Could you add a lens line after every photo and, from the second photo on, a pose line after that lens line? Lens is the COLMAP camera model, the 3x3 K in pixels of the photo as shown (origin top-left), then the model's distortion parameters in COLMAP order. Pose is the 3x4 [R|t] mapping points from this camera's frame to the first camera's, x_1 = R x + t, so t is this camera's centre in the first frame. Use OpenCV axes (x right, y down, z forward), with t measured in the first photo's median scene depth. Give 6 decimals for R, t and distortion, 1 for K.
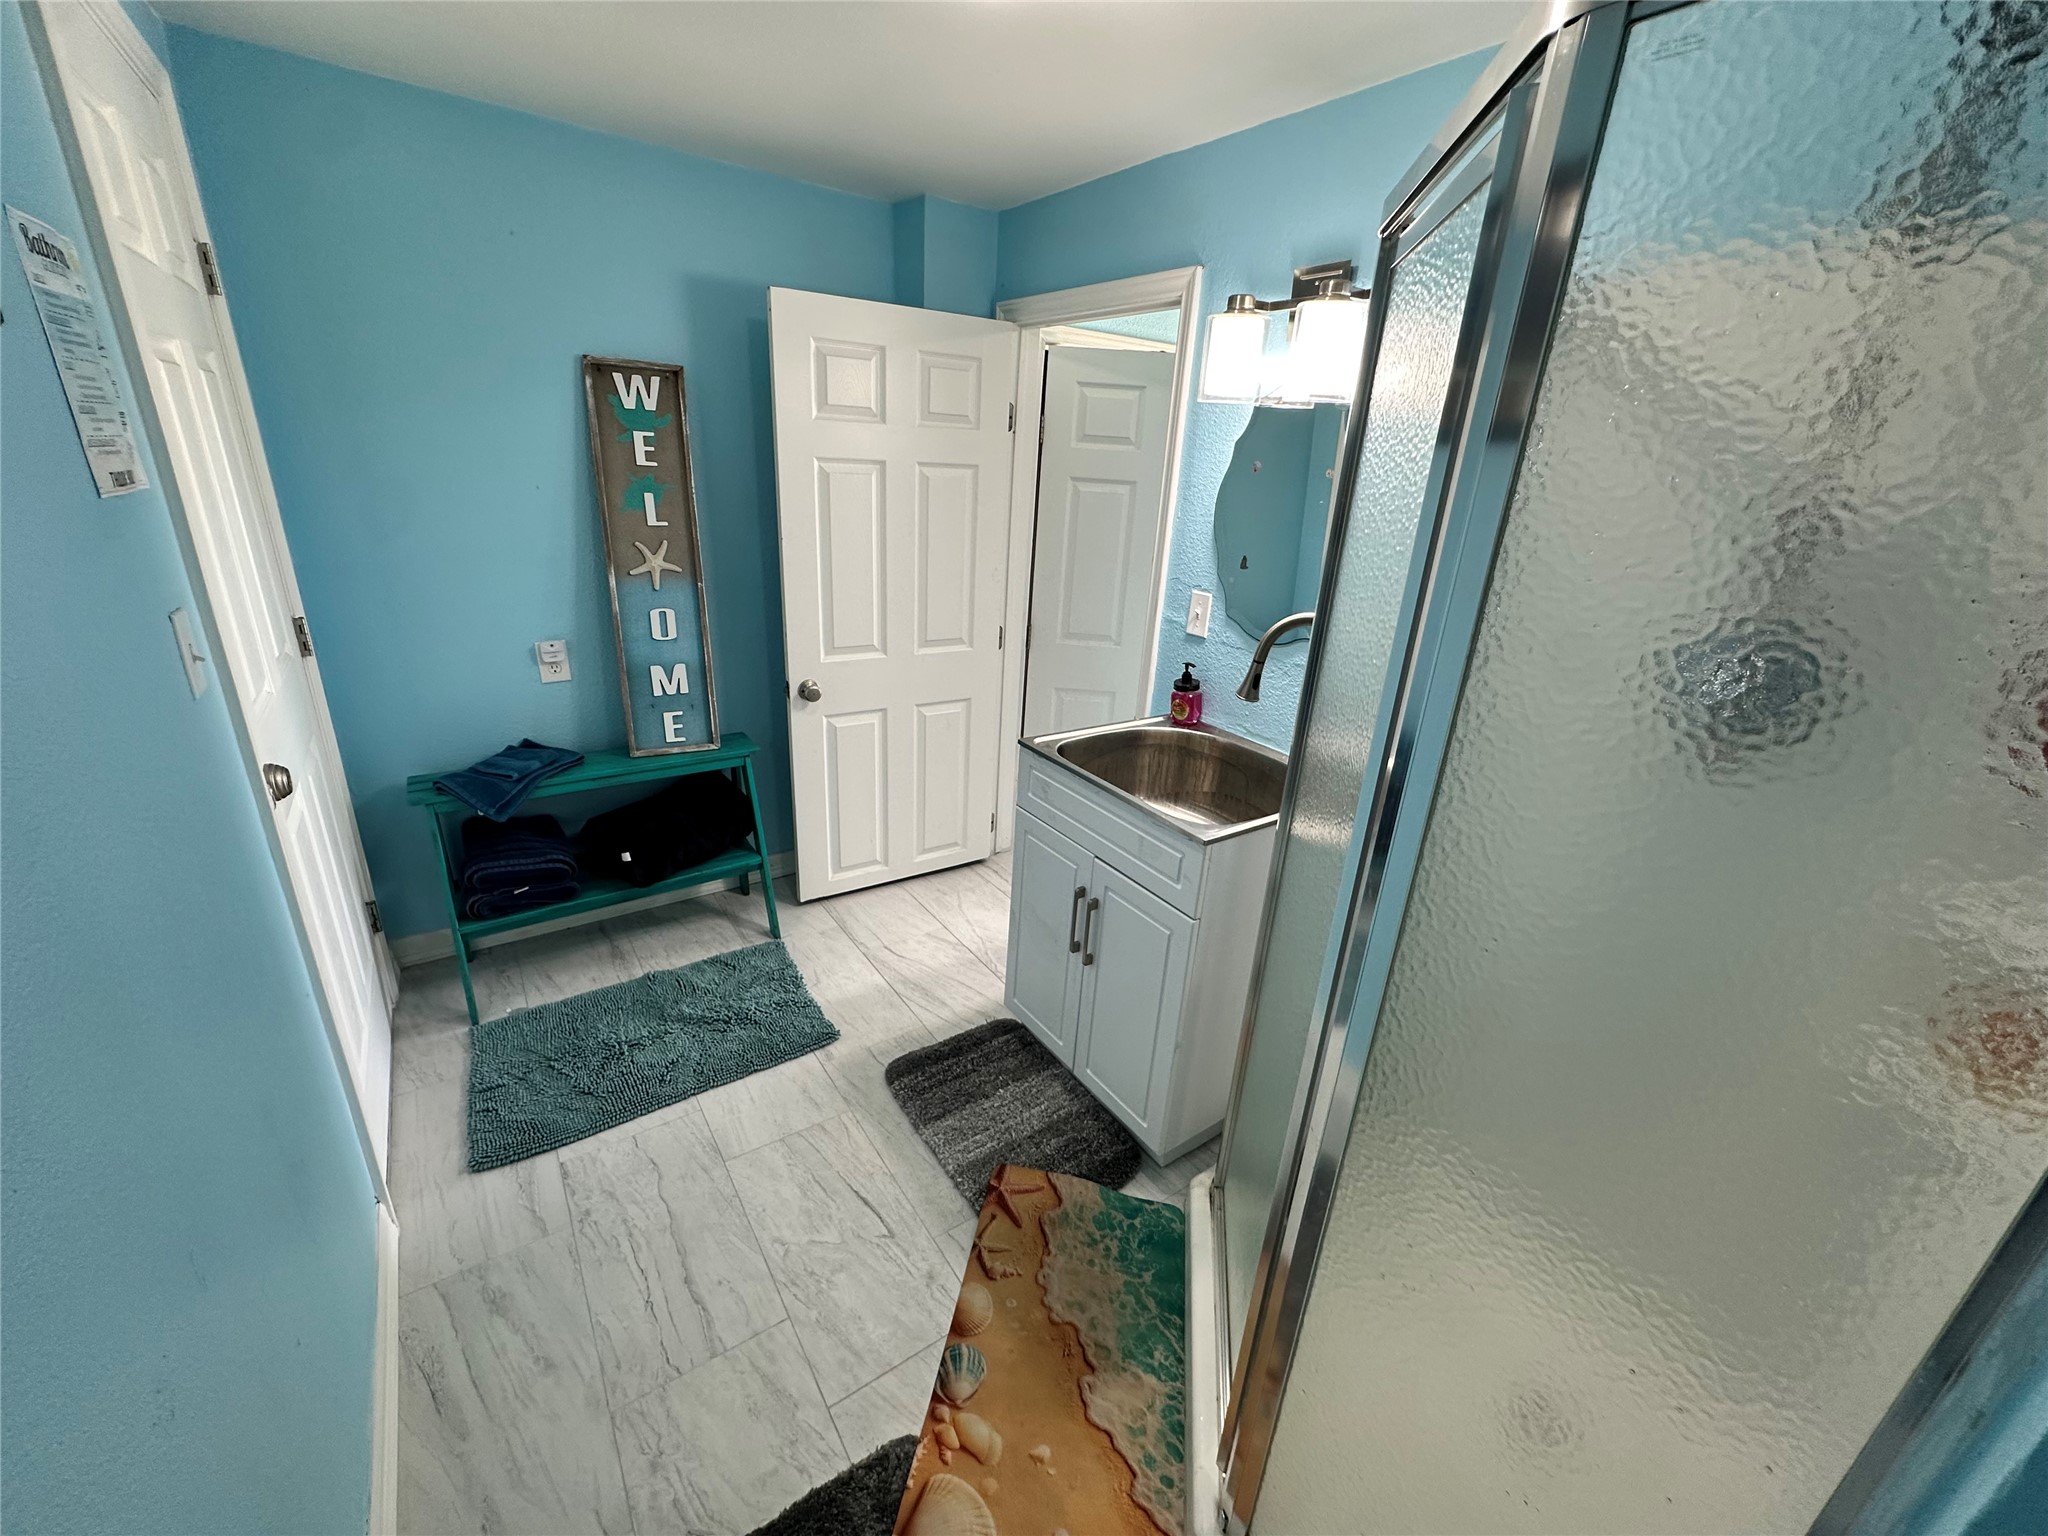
lens RADIAL K [[821.2, 0, 1031.4], [0, 821.2, 773.2], [0, 0, 1]] dist [-0.001558, 0.000155]
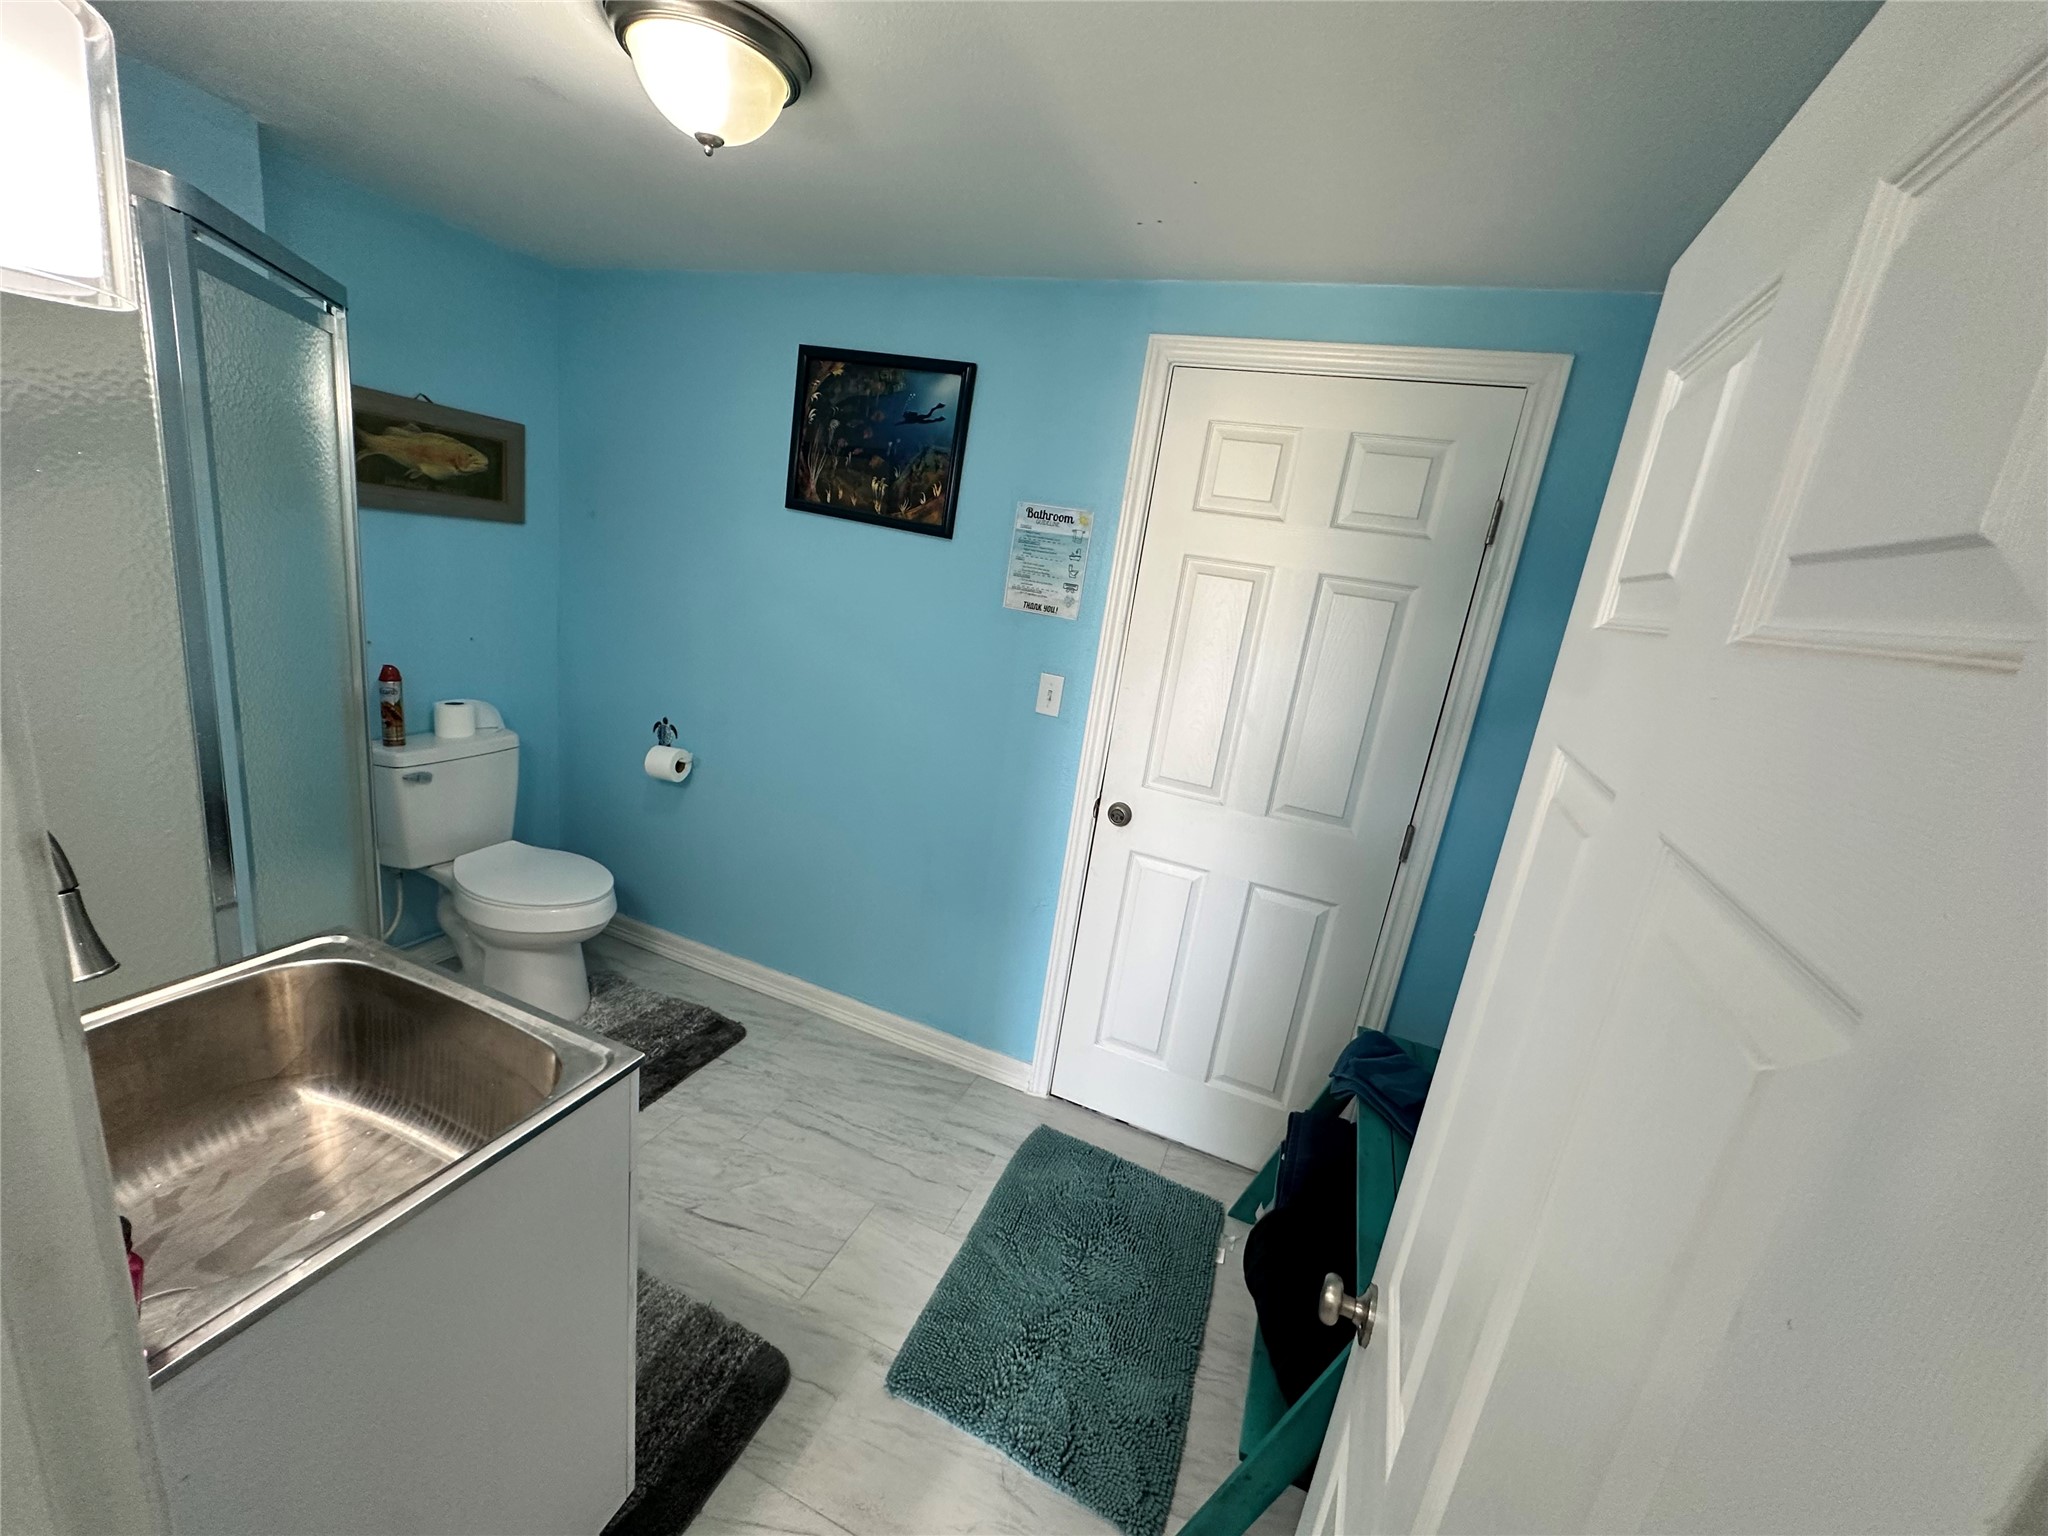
lens RADIAL K [[821.2, 0, 1022.9], [0, 821.2, 767.0], [0, 0, 1]] dist [-0.001558, 0.000155]
pose [[-0.823497, -0.044754, -0.565552, 0.096813], [-0.372714, 0.794243, 0.479856, -0.532963], [0.427711, 0.605949, -0.670738, 1.368706]]
